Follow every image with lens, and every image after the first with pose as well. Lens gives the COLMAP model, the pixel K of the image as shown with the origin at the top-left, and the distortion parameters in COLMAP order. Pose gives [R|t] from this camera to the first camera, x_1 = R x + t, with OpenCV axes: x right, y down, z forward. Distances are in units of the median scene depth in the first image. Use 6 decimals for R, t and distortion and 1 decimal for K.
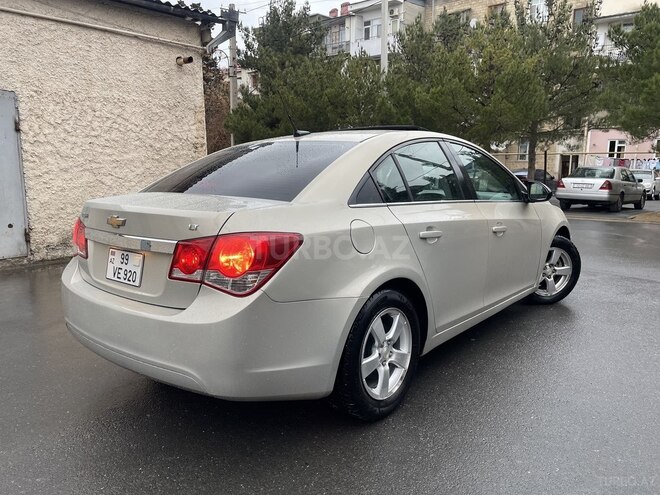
lens RADIAL K [[492.6, 0, 326.7], [0, 492.6, 250.8], [0, 0, 1]] dist [0.087492, -0.108231]
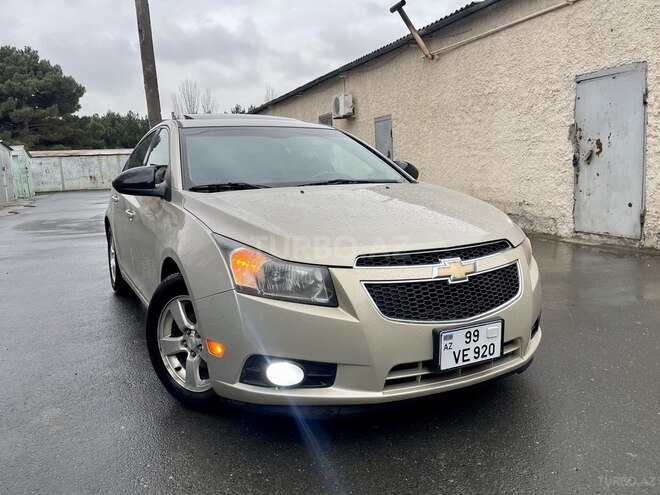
lens RADIAL K [[524.2, 0, 341.8], [0, 524.2, 247.4], [0, 0, 1]] dist [0.097103, -0.108946]
pose [[-0.439784, 0.153791, -0.884838, 0.518699], [-0.126729, 0.964745, 0.230667, -0.133625], [0.889117, 0.213578, -0.404790, 0.911730]]
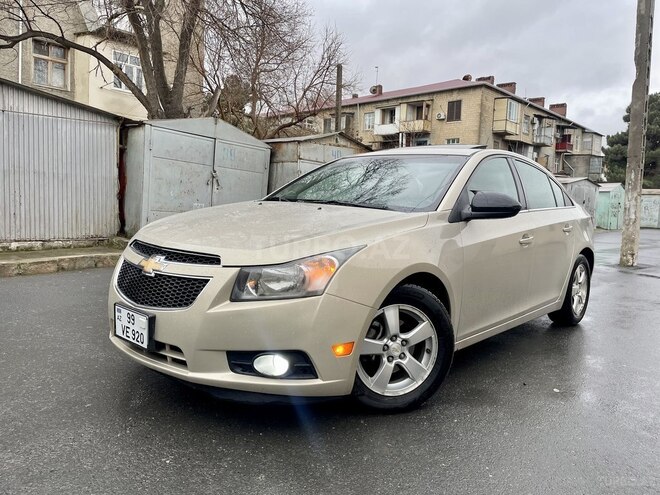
lens RADIAL K [[492.4, 0, 335.3], [0, 492.4, 245.2], [0, 0, 1]] dist [0.090417, -0.108313]
pose [[-0.998045, -0.054572, 0.030466, 0.069960], [-0.044166, 0.960709, 0.274020, -0.173545], [-0.044223, 0.272139, -0.961241, 1.181150]]
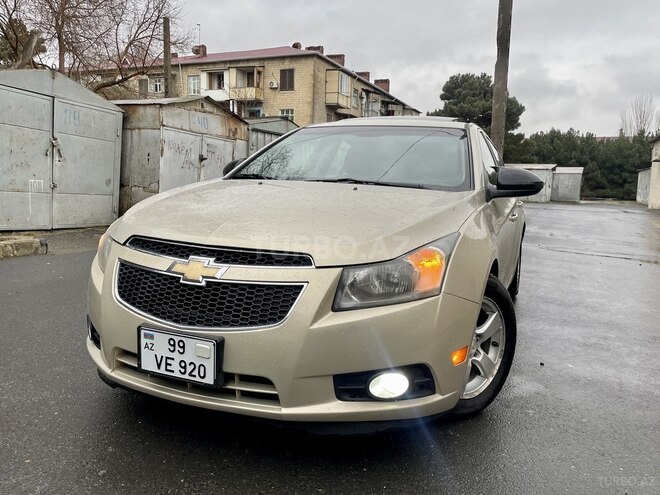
lens RADIAL K [[517.4, 0, 334.6], [0, 517.4, 248.0], [0, 0, 1]] dist [0.080285, -0.095647]
pose [[-0.952996, -0.005285, -0.302938, 0.224848], [-0.100178, 0.949110, 0.298586, -0.156453], [0.285944, 0.314899, -0.905028, 1.112773]]
